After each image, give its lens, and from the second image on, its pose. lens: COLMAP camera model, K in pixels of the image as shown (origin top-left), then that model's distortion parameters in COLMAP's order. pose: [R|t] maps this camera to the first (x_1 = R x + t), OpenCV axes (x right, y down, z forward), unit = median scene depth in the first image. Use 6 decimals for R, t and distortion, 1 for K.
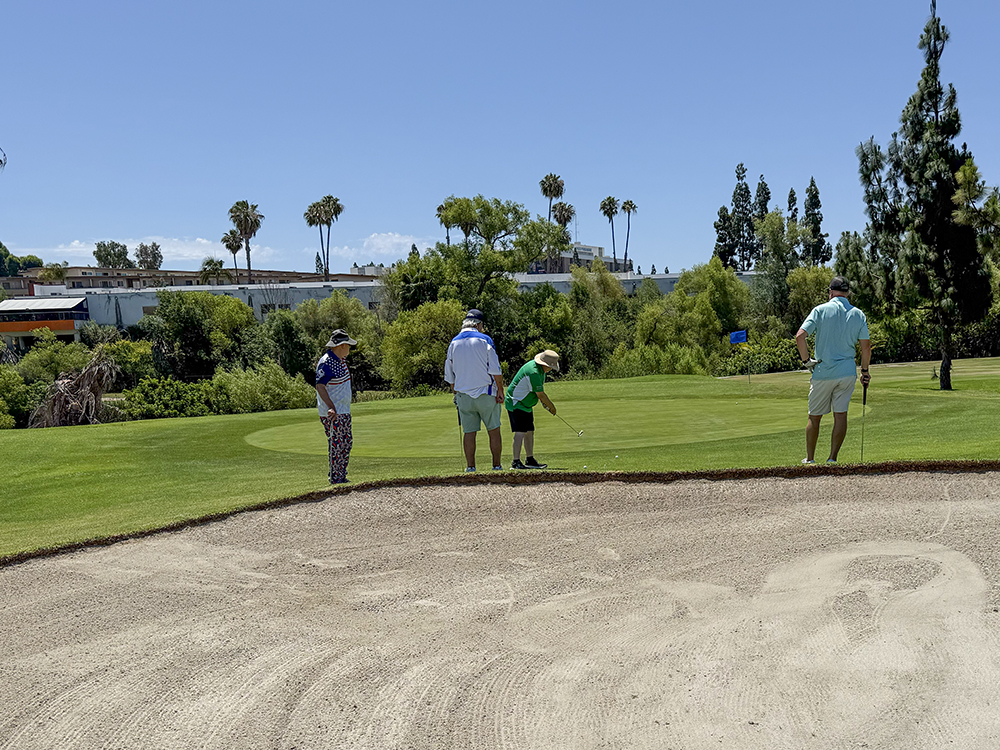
lens RADIAL K [[711.5, 0, 500.0], [0, 711.5, 375.0], [0, 0, 1]] dist [0.069997, -0.068780]
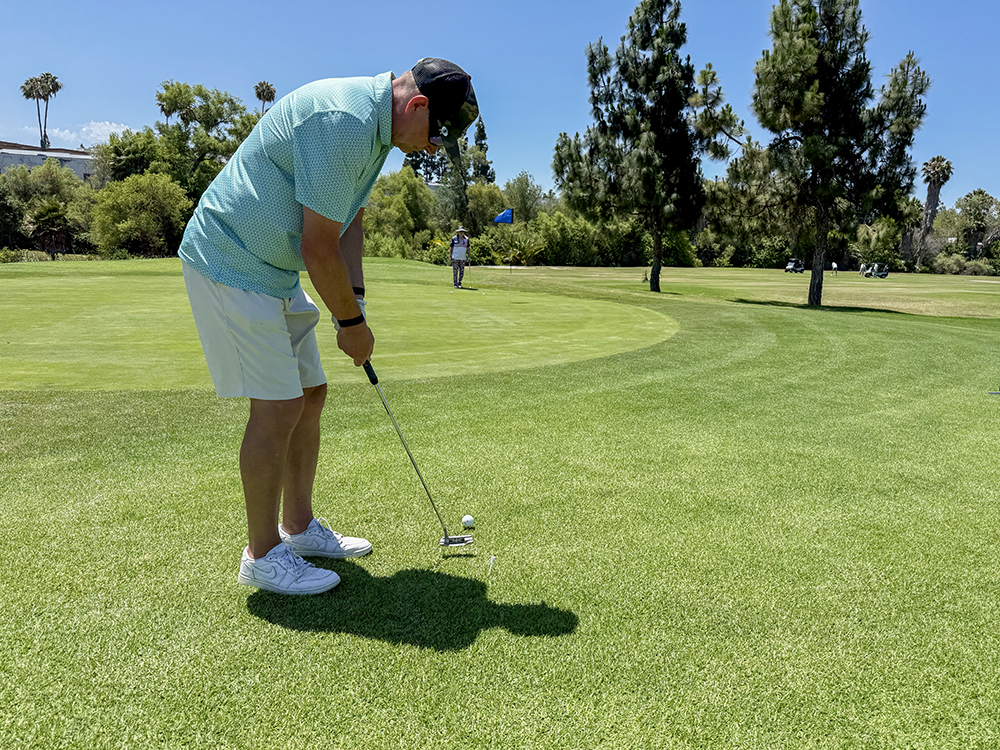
lens RADIAL K [[787.0, 0, 516.1], [0, 787.0, 360.1], [0, 0, 1]] dist [0.052230, 0.000121]
pose [[0.927196, 0.029464, 0.373416, -0.016418], [-0.078861, 0.989912, 0.117706, -0.013518], [-0.366181, -0.138584, 0.920166, -0.329932]]
